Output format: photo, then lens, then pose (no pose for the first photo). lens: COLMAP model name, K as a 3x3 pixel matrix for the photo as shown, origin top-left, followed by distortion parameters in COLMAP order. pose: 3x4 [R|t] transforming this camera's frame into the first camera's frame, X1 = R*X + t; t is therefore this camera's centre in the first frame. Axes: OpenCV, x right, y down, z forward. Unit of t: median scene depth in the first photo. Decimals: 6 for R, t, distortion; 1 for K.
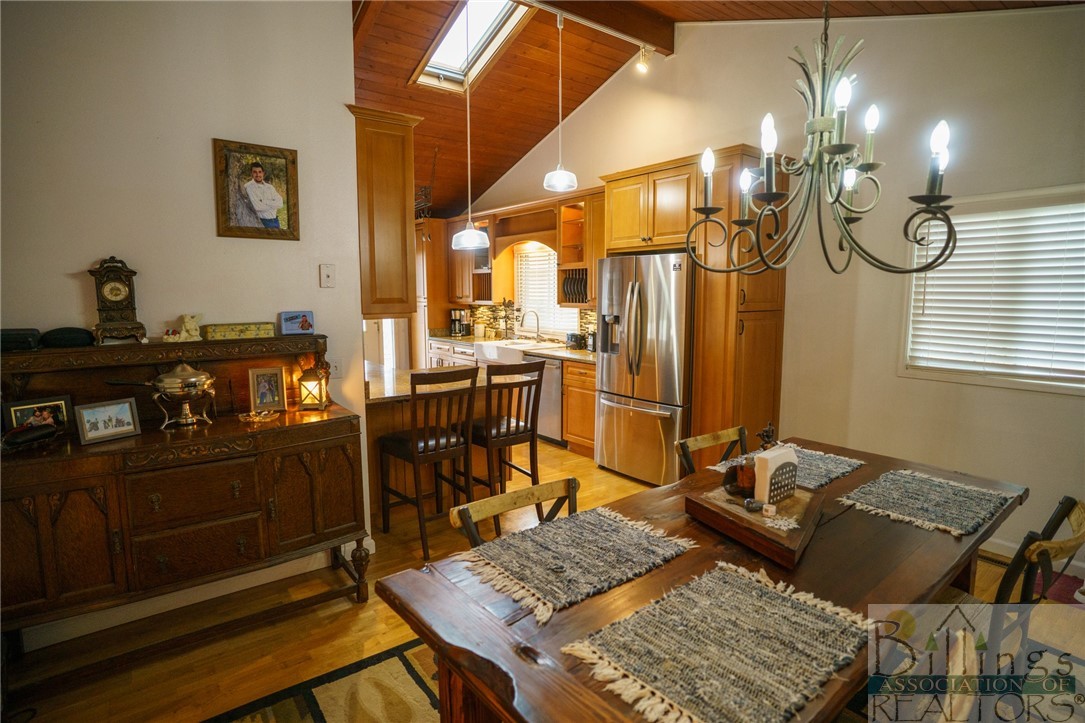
lens RADIAL K [[562.2, 0, 543.8], [0, 562.2, 361.3], [0, 0, 1]] dist [-0.049377, 0.019461]
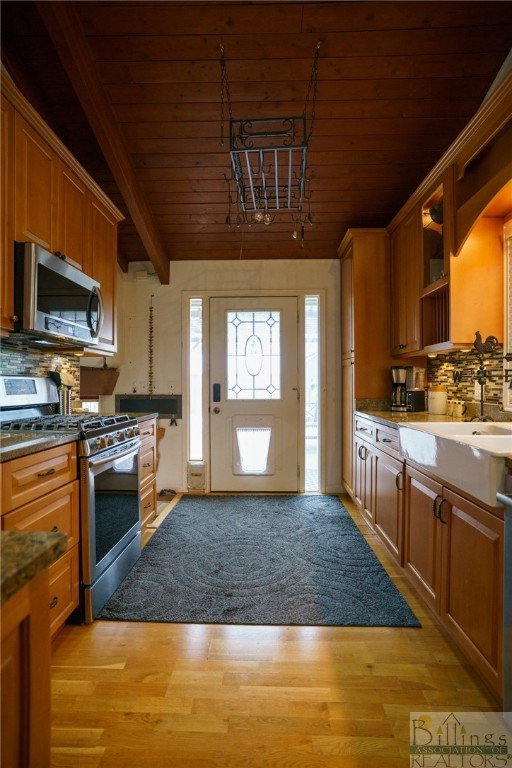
lens RADIAL K [[397.9, 0, 254.8], [0, 397.9, 385.3], [0, 0, 1]] dist [-0.049377, 0.019461]
pose [[0.768064, -0.000946, -0.640373, -0.002597], [-0.072166, 0.993501, -0.088023, -0.024636], [0.636294, 0.113820, 0.763004, 0.590915]]
